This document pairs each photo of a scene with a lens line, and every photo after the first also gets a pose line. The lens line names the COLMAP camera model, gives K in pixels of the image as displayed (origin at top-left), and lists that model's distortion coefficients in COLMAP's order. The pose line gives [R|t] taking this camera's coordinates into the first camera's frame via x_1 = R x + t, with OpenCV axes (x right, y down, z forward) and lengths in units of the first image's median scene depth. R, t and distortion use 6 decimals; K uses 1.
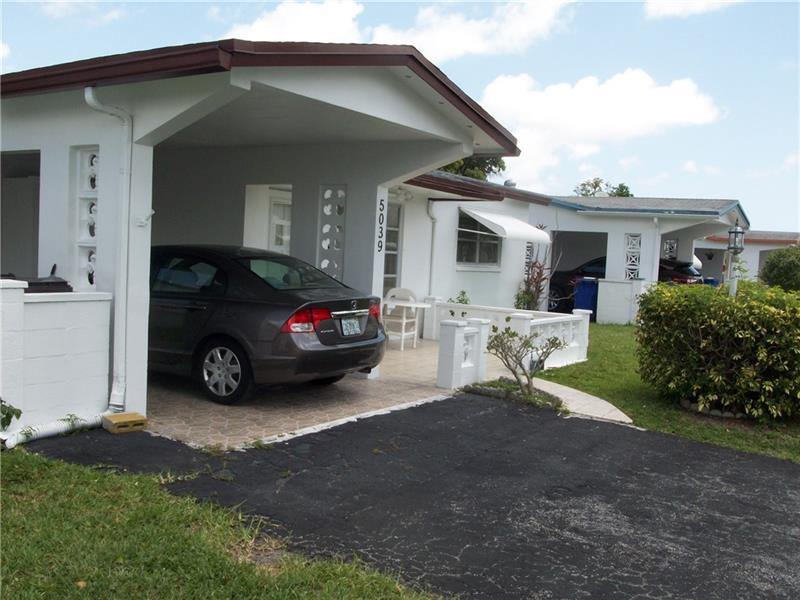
lens RADIAL K [[808.3, 0, 400.0], [0, 808.3, 300.0], [0, 0, 1]] dist [-0.124140, 0.008832]
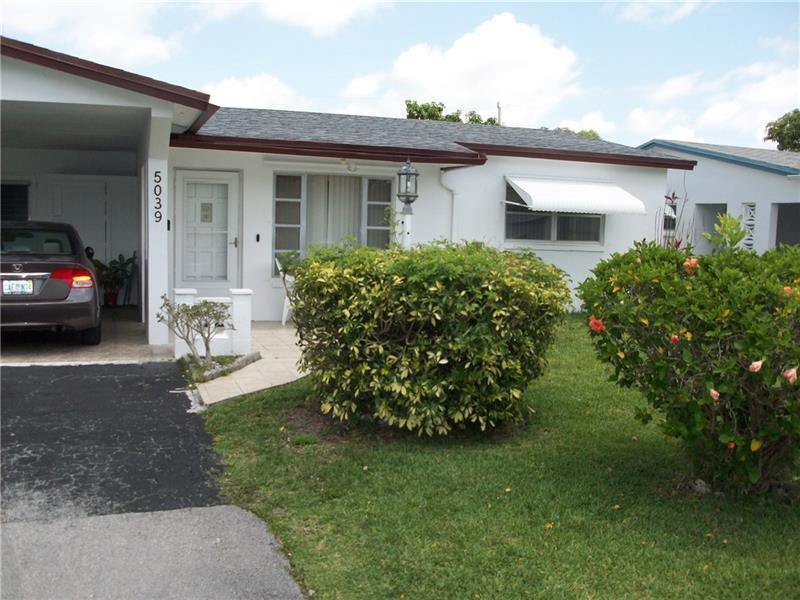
lens RADIAL K [[808.3, 0, 400.0], [0, 808.3, 300.0], [0, 0, 1]] dist [-0.124140, 0.008832]
pose [[0.798379, 0.023756, -0.601687, 0.552769], [-0.023009, 0.999695, 0.008941, 0.015750], [0.601716, 0.006706, 0.798682, 0.242054]]
